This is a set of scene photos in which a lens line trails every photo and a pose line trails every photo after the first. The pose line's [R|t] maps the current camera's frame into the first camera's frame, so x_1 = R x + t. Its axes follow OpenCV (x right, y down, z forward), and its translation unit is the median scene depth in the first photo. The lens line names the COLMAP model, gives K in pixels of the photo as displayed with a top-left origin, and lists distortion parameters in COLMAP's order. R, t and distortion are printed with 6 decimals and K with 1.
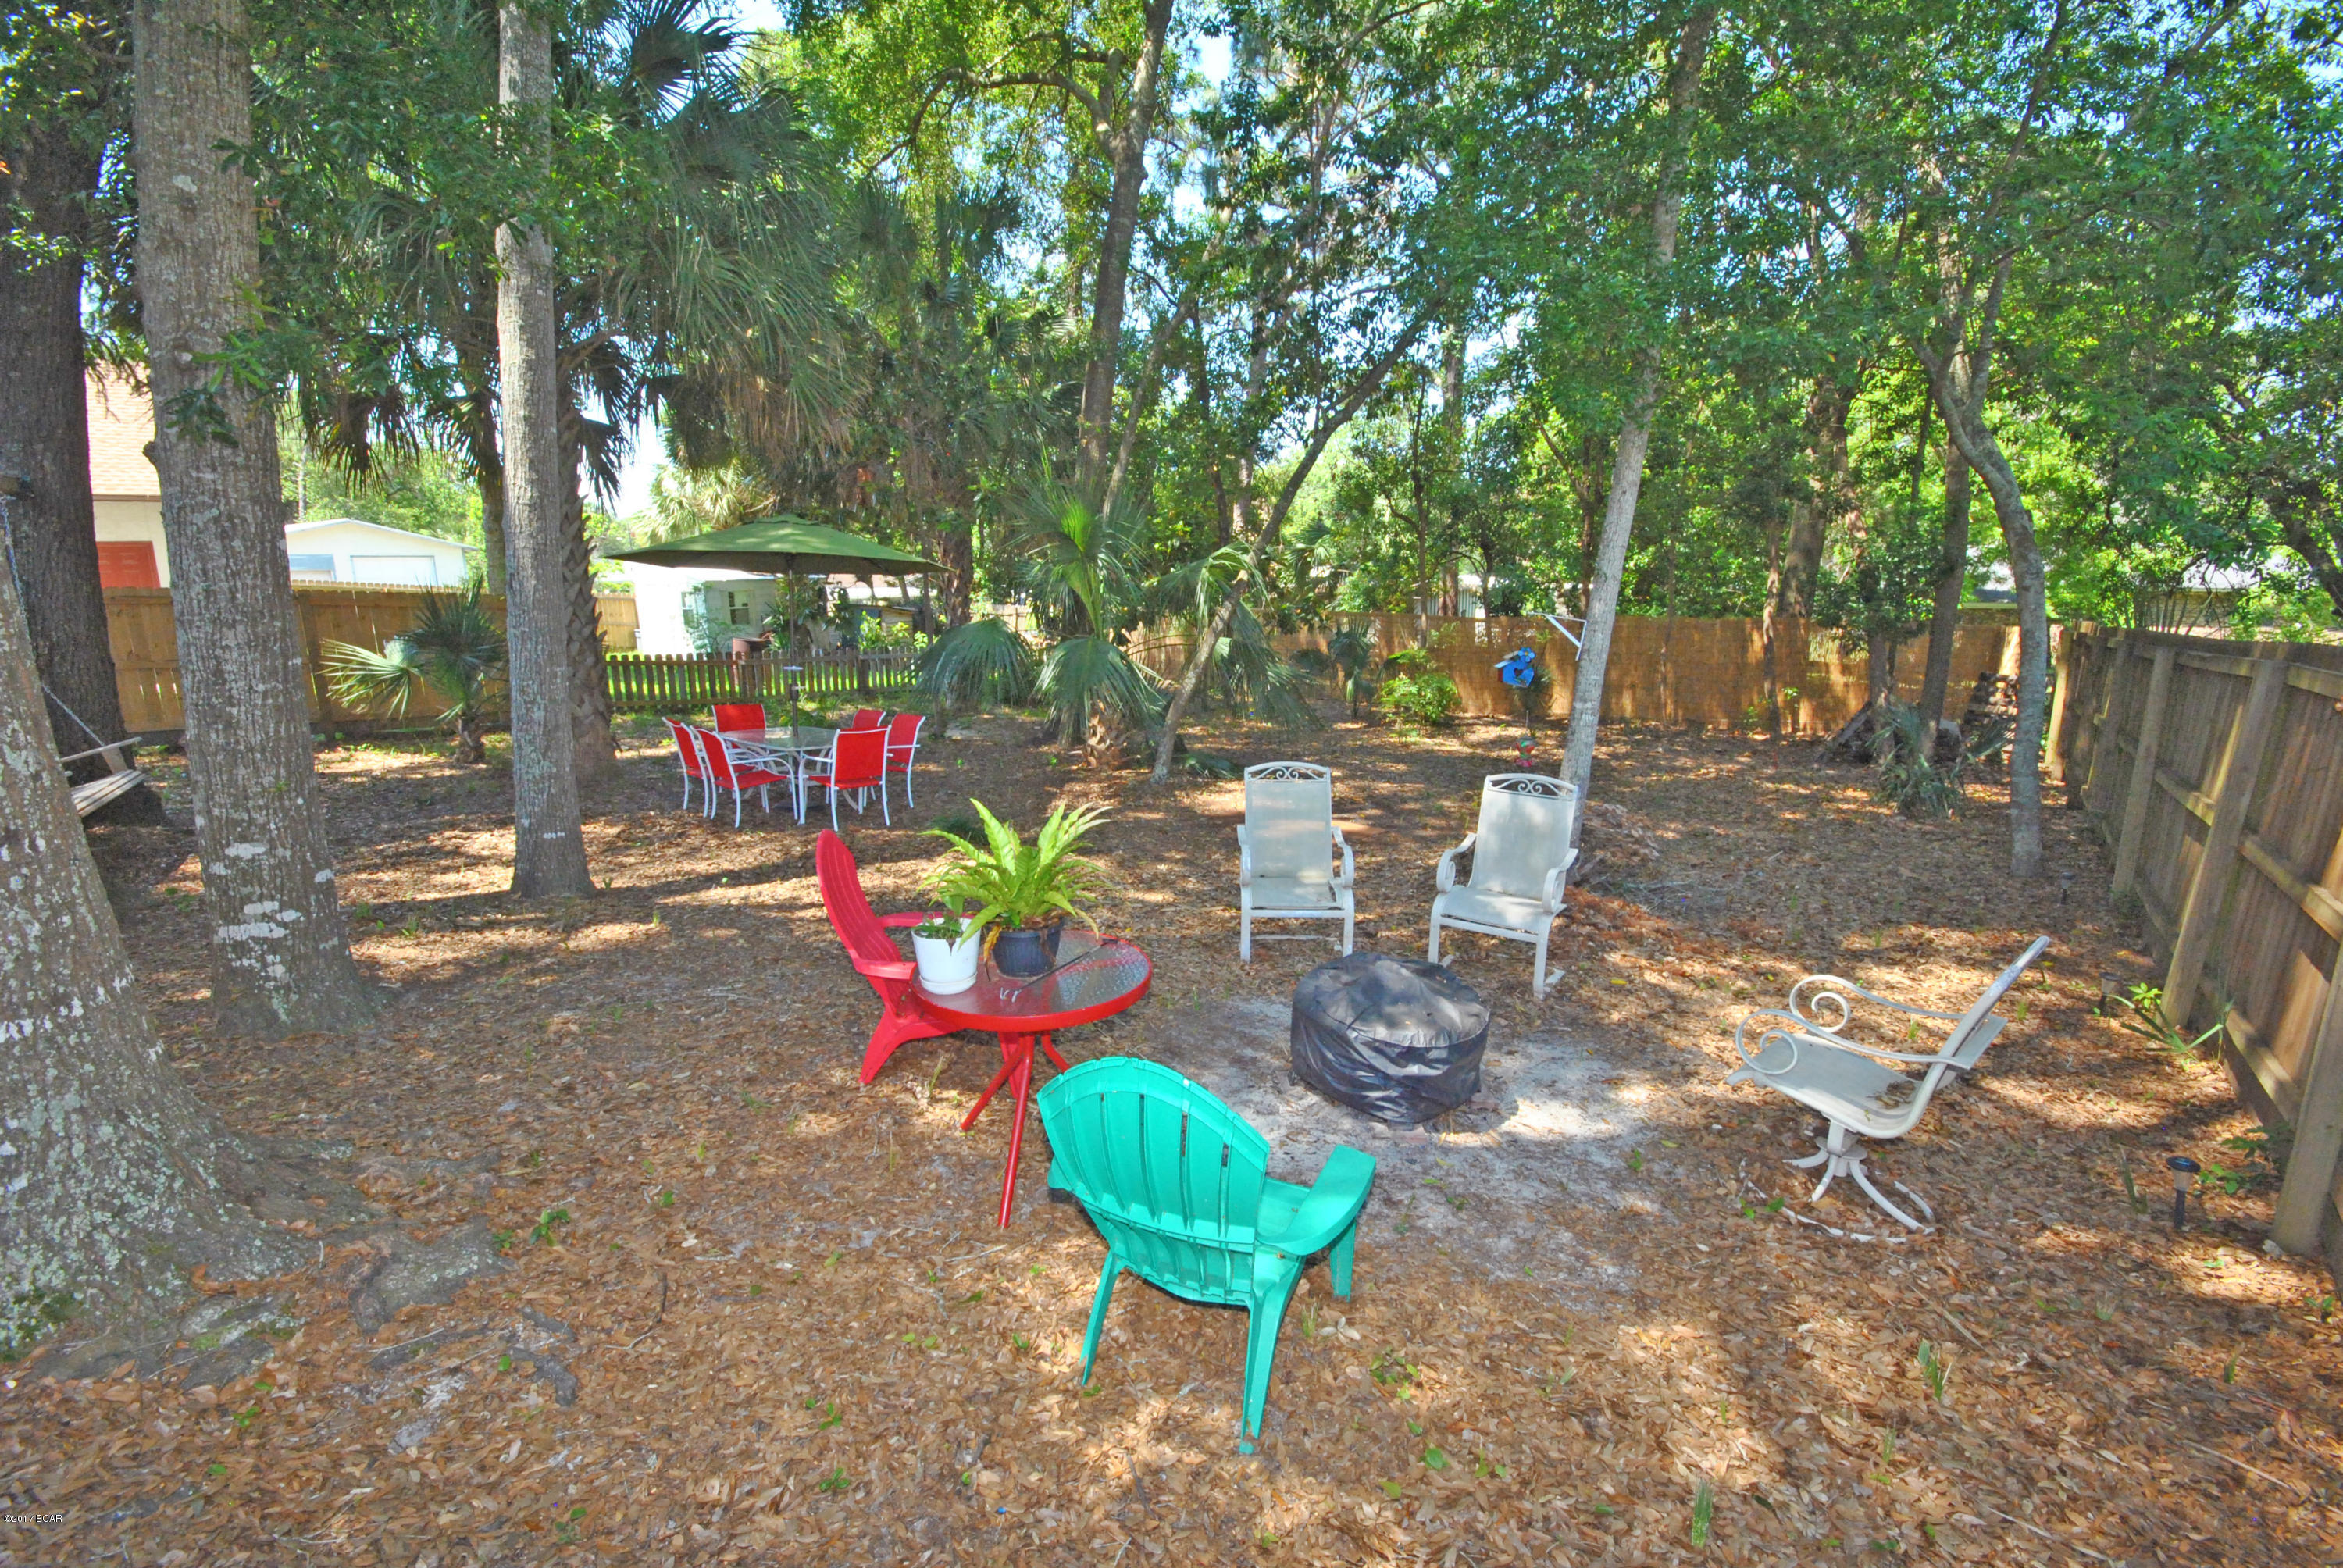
lens RADIAL K [[1034.4, 0, 1174.7], [0, 1034.4, 778.7], [0, 0, 1]] dist [0.005608, -0.007050]
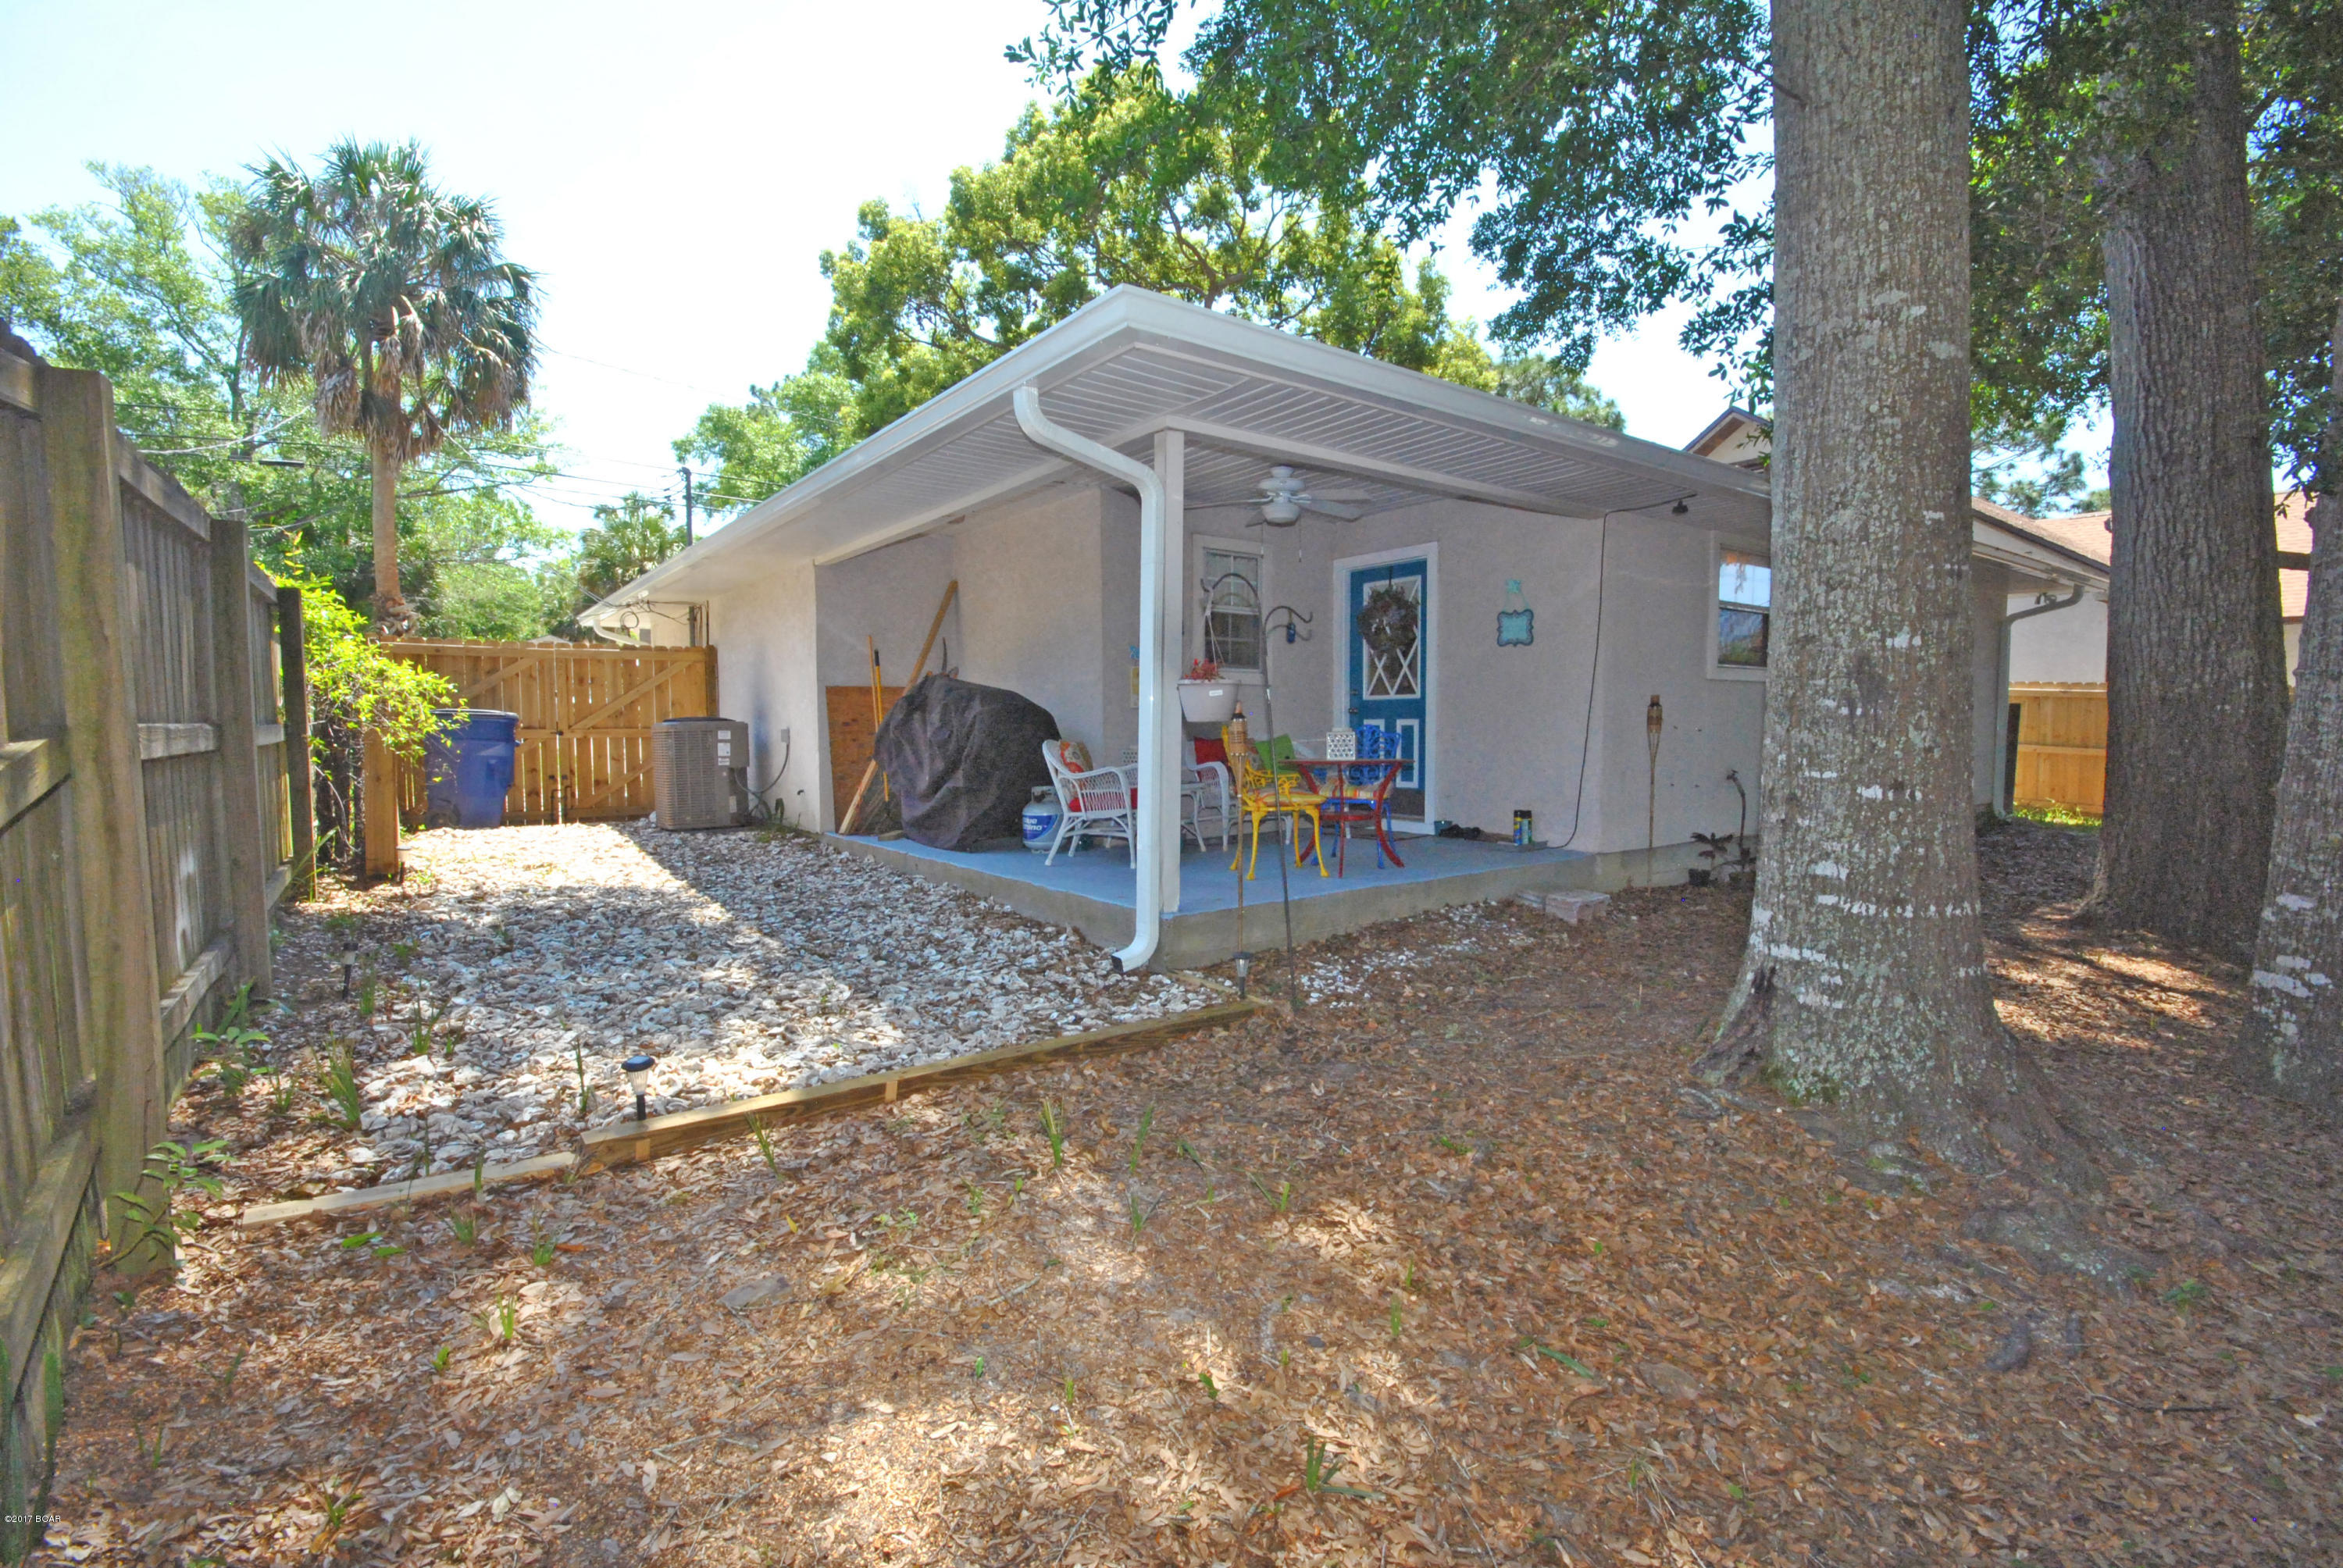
lens RADIAL K [[1034.2, 0, 1179.1], [0, 1034.2, 780.2], [0, 0, 1]] dist [0.018476, -0.017801]
pose [[-0.286571, 0.057392, -0.956338, 0.584104], [-0.182922, 0.976563, 0.113419, 0.064078], [0.940434, 0.207438, -0.269356, 0.389355]]
